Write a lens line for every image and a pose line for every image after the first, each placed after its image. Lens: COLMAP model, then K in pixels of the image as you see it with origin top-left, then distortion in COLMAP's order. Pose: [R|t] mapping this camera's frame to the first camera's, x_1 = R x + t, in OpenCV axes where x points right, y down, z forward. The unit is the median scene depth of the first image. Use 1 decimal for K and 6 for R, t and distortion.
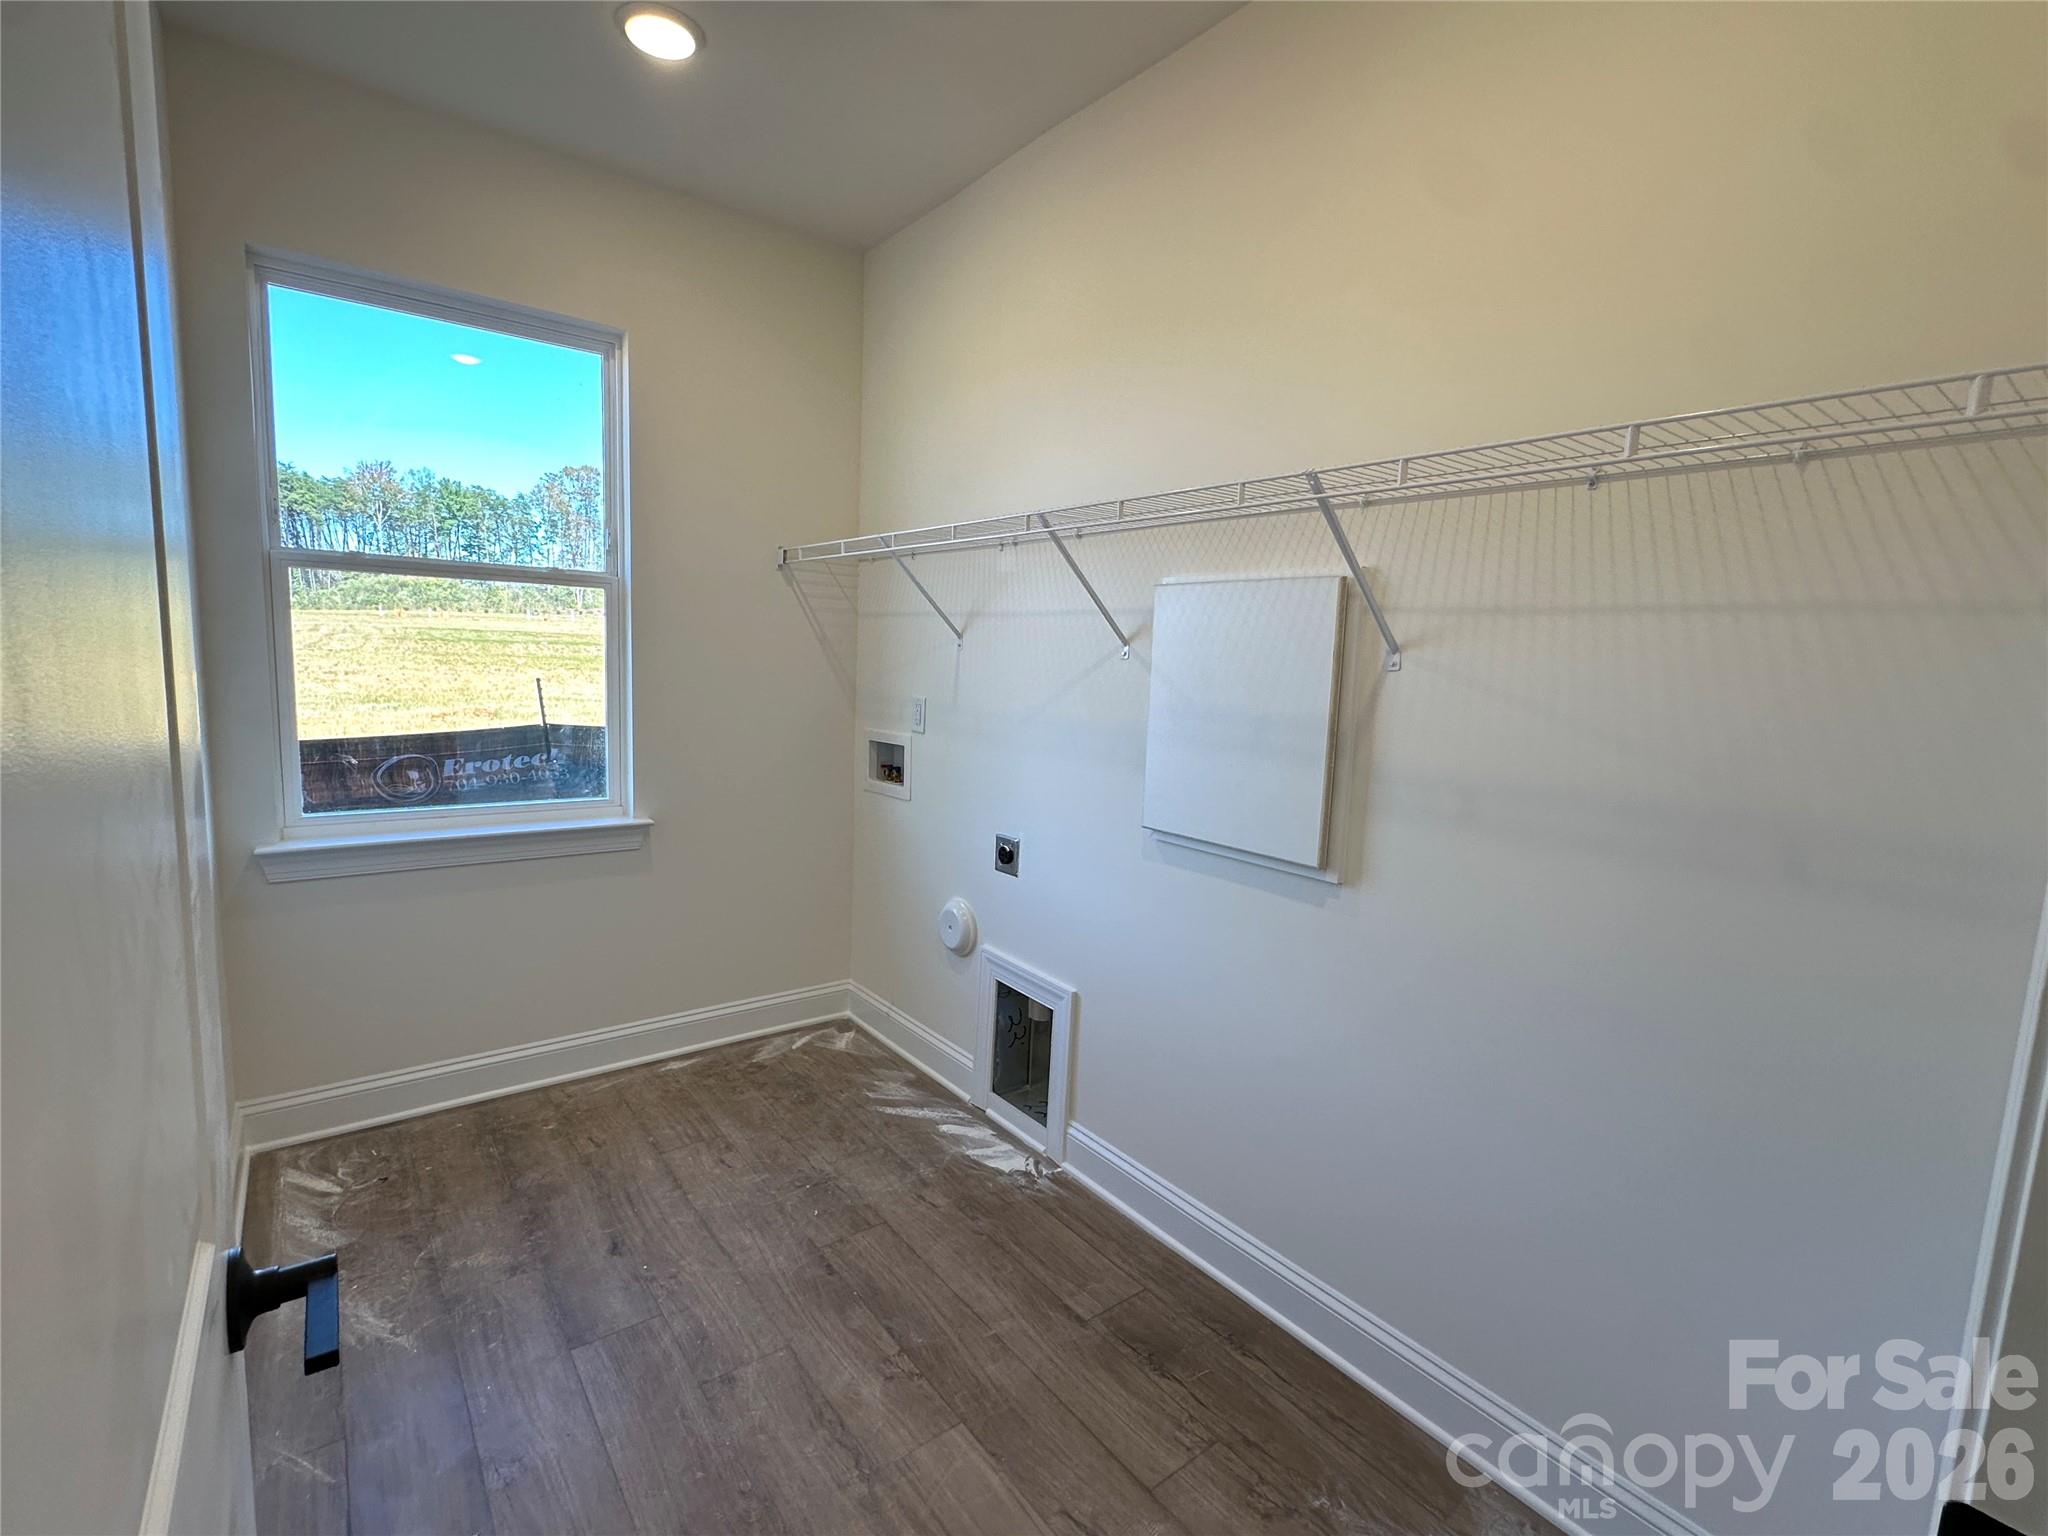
lens RADIAL K [[907.2, 0, 1024.0], [0, 907.2, 768.0], [0, 0, 1]] dist [-0.011137, 0.000340]
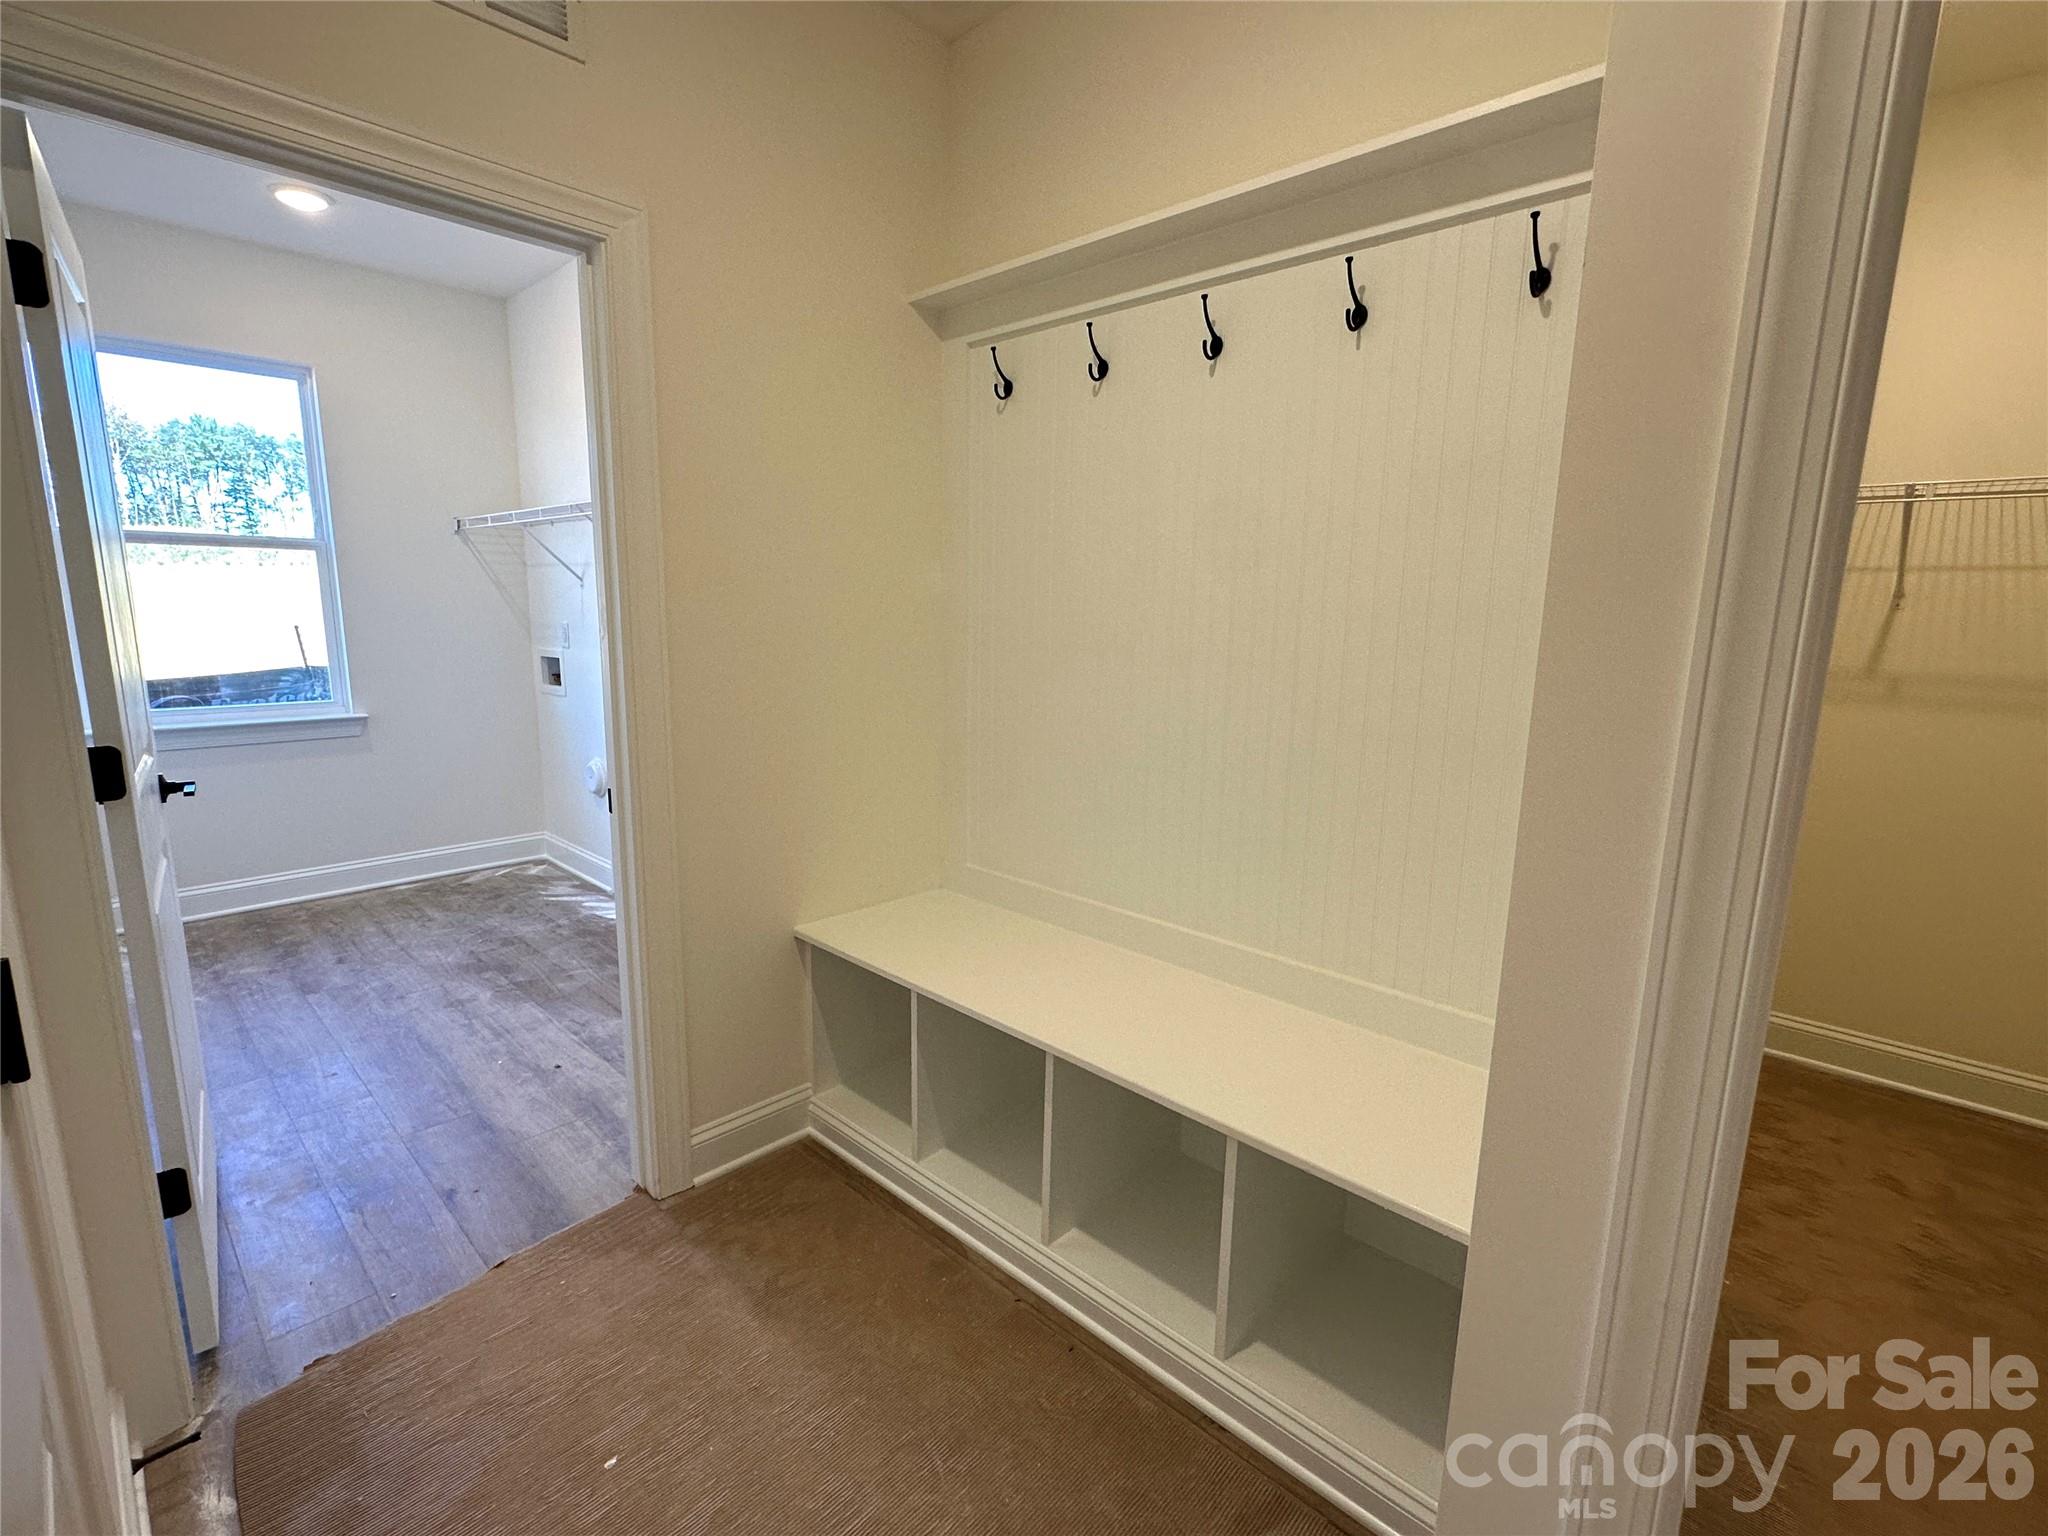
lens RADIAL K [[907.2, 0, 1024.0], [0, 907.2, 768.0], [0, 0, 1]] dist [-0.011137, 0.000340]
pose [[0.987145, -0.049799, 0.151869, 0.383151], [0.040429, 0.997119, 0.064174, 0.091165], [-0.154627, -0.057209, 0.986315, -0.555609]]
